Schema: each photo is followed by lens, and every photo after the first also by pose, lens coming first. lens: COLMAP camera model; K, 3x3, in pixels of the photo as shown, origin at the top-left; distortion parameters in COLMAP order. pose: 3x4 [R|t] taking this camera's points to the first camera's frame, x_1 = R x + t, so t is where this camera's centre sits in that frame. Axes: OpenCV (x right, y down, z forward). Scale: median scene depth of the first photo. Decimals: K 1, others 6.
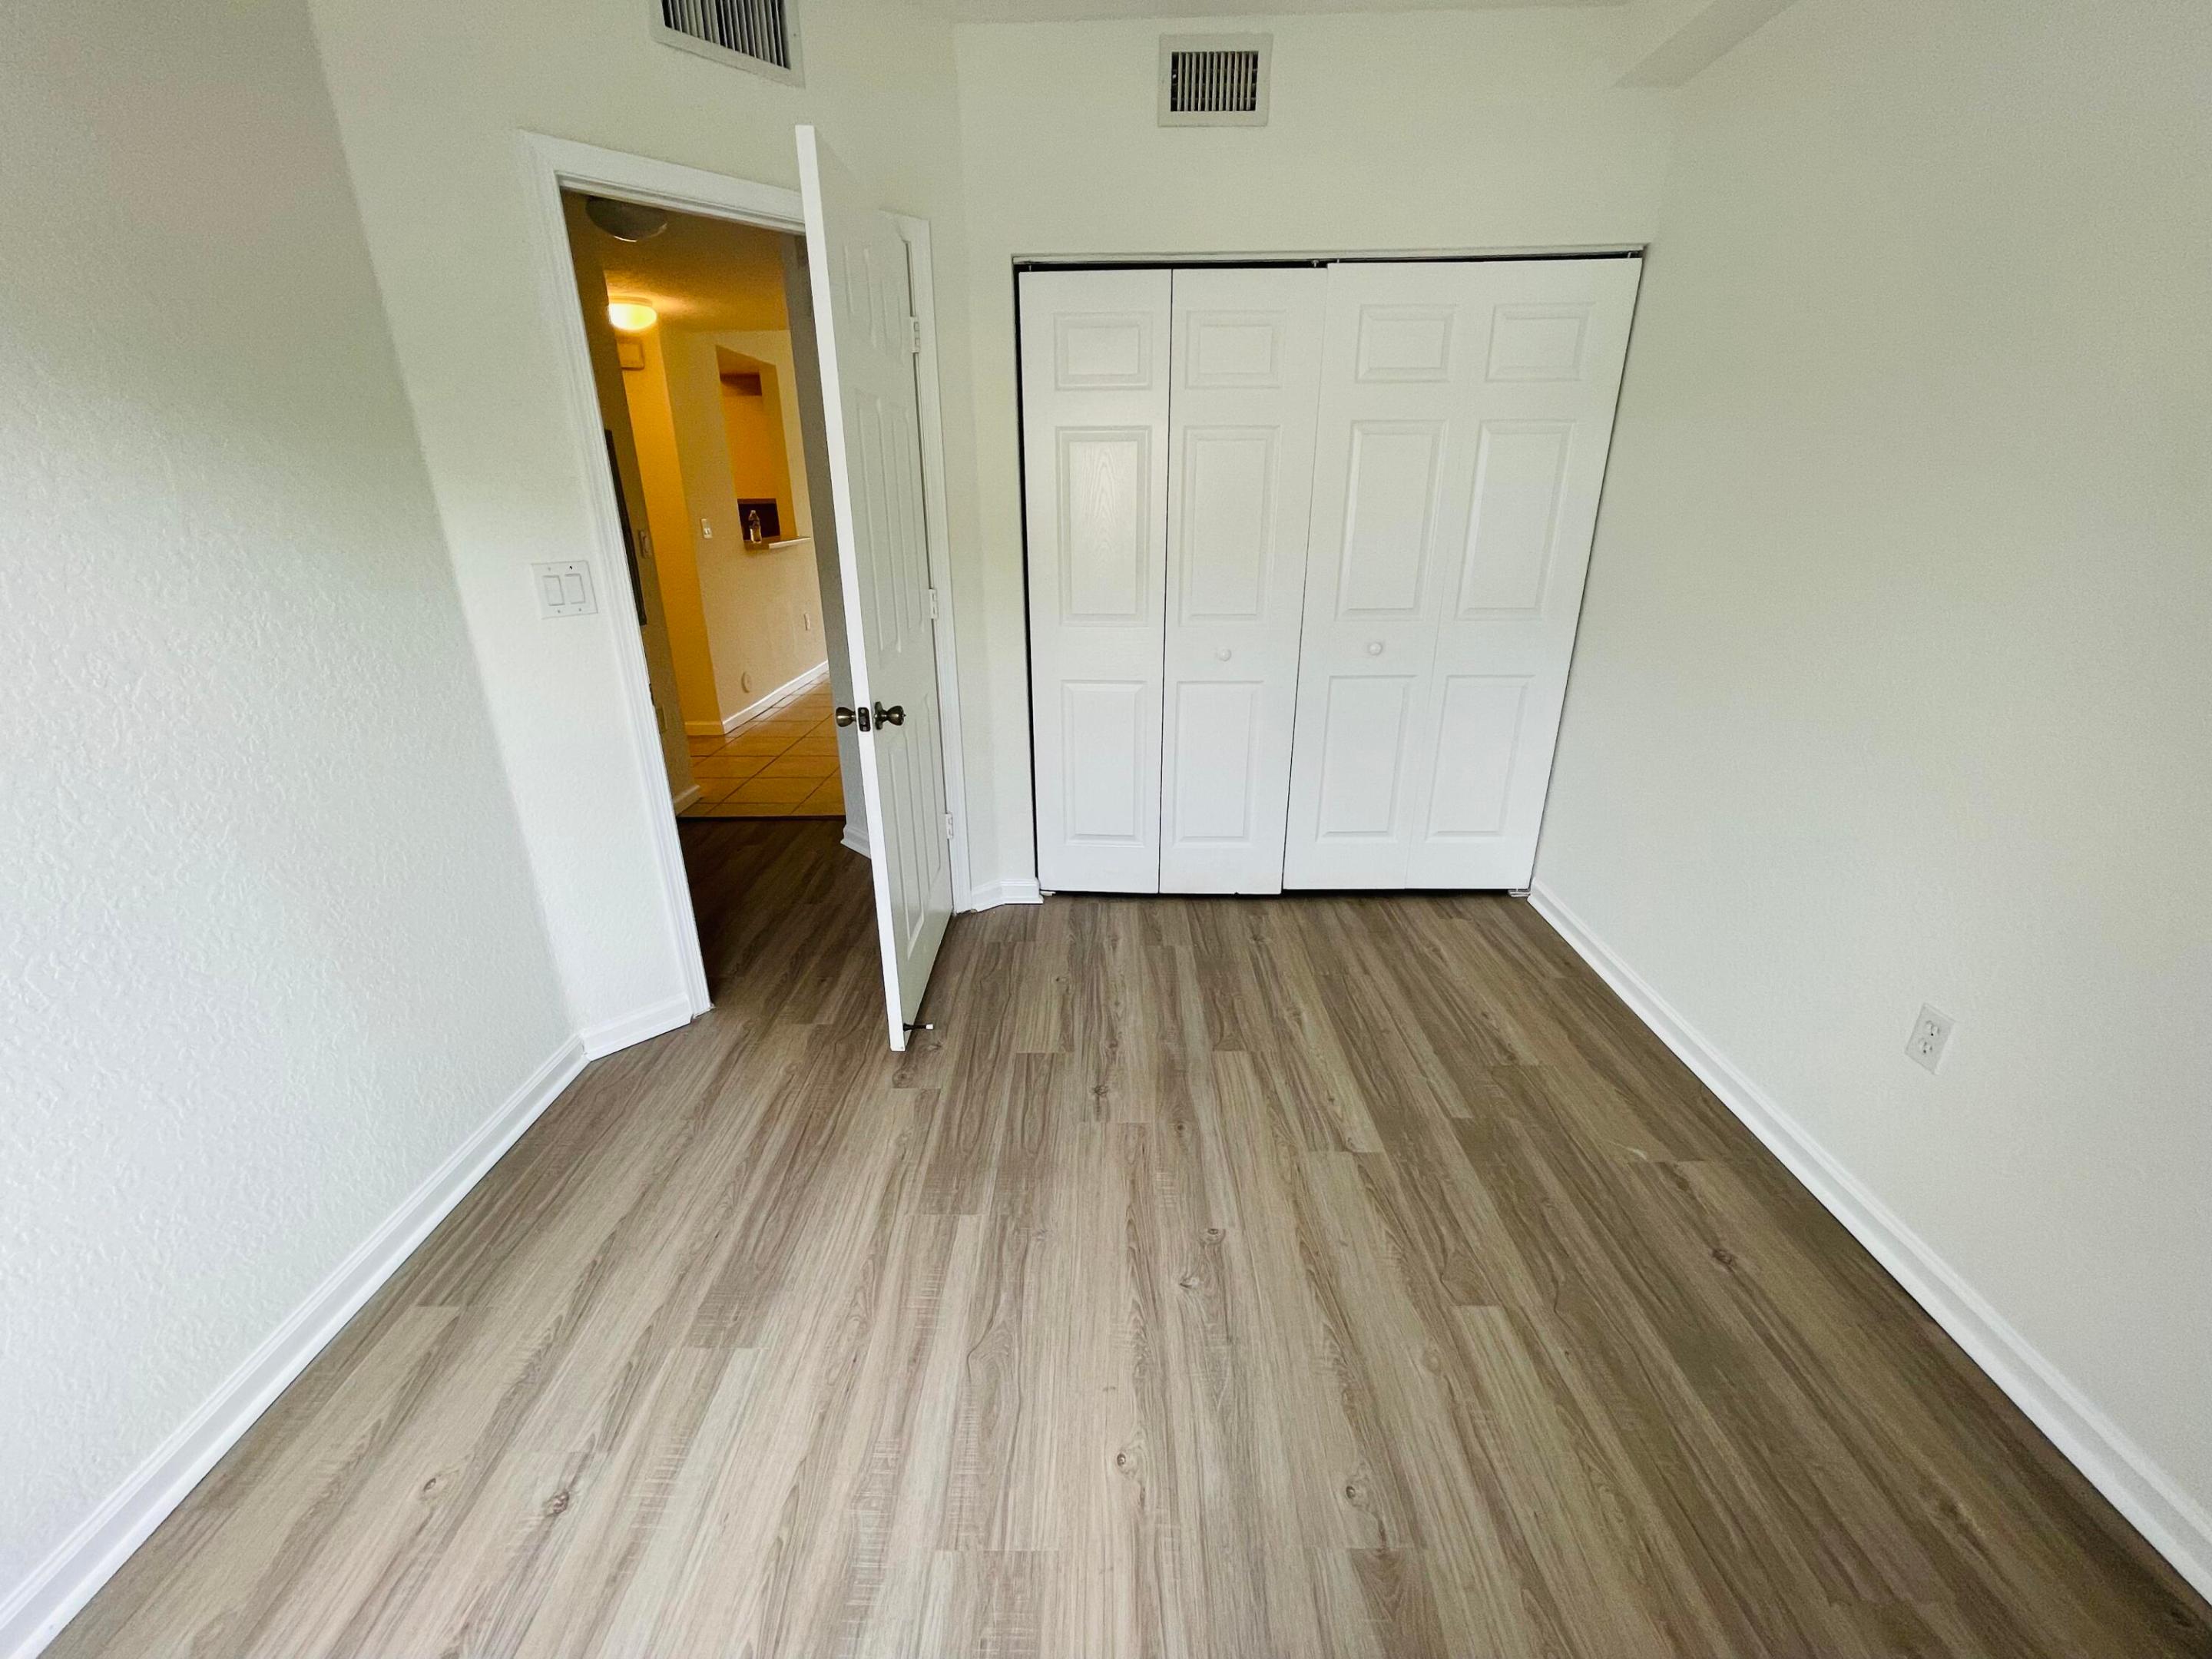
lens RADIAL K [[901.5, 0, 1102.1], [0, 901.5, 834.7], [0, 0, 1]] dist [-0.008322, 0.000813]
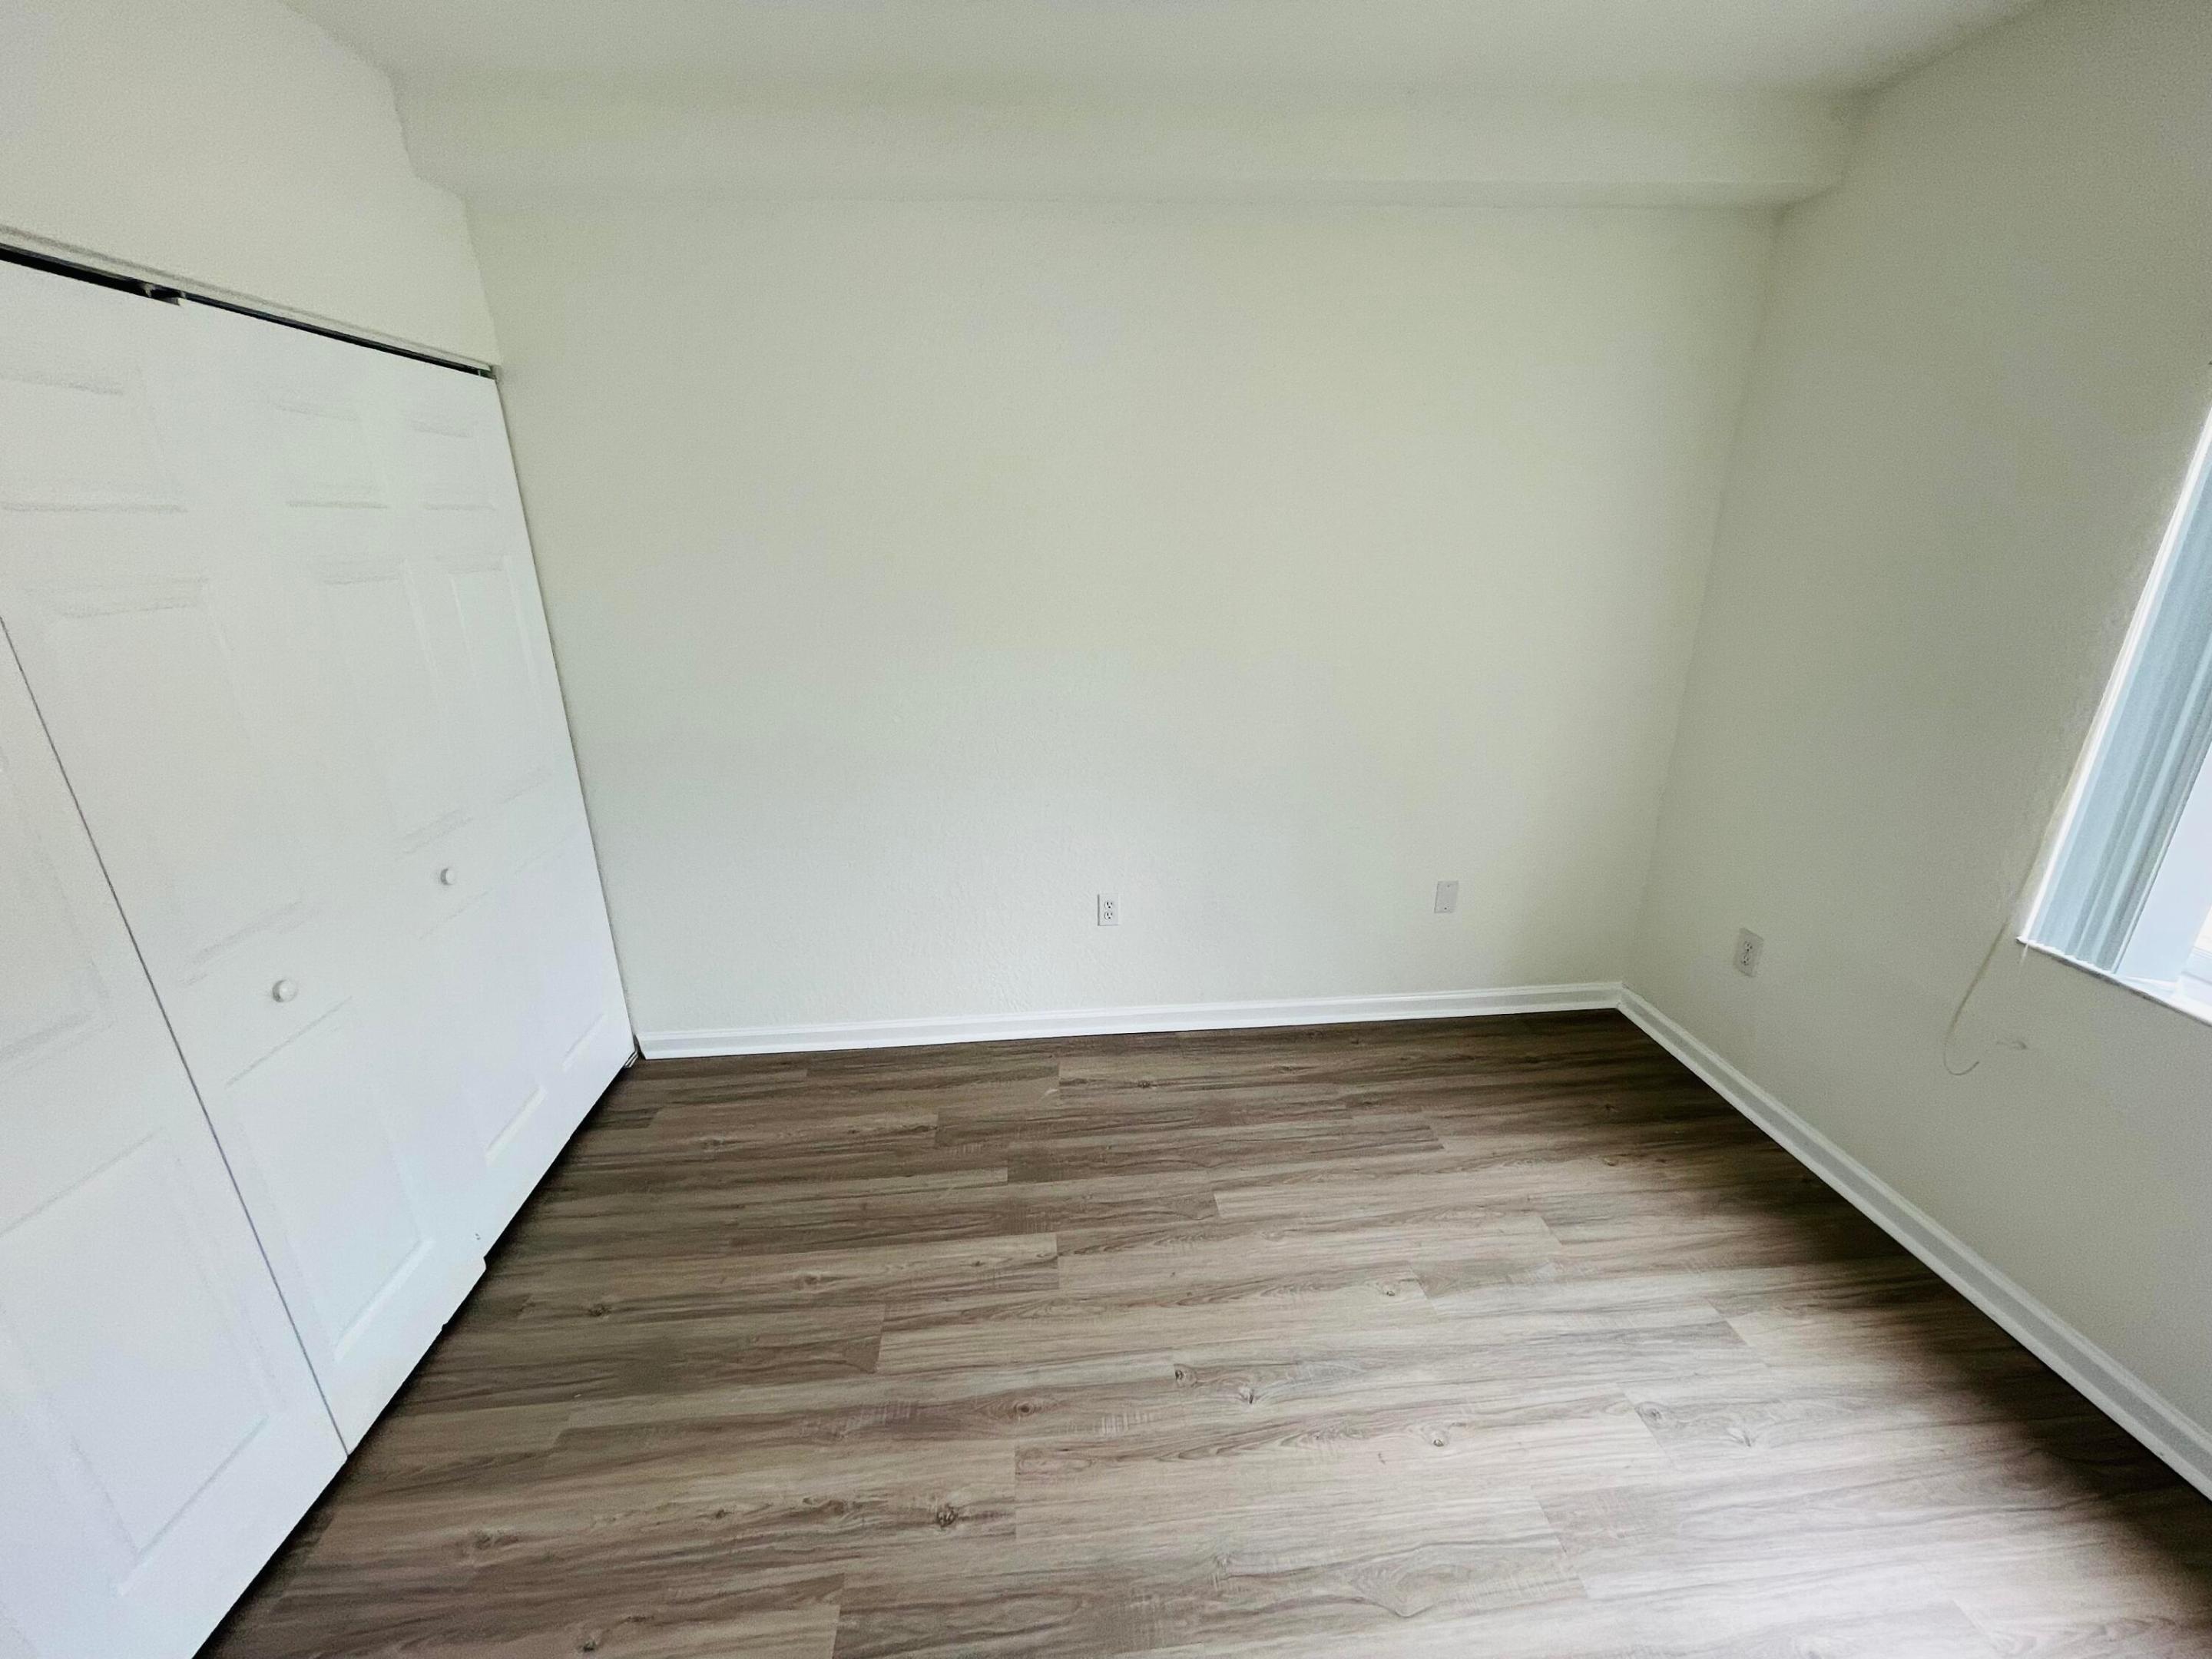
lens RADIAL K [[883.3, 0, 1103.8], [0, 883.3, 834.7], [0, 0, 1]] dist [0.000513, 0.000642]
pose [[-0.100143, -0.322344, 0.941311, -0.476677], [0.368248, 0.866877, 0.336032, -0.353844], [-0.924319, 0.380287, 0.031891, 0.639464]]
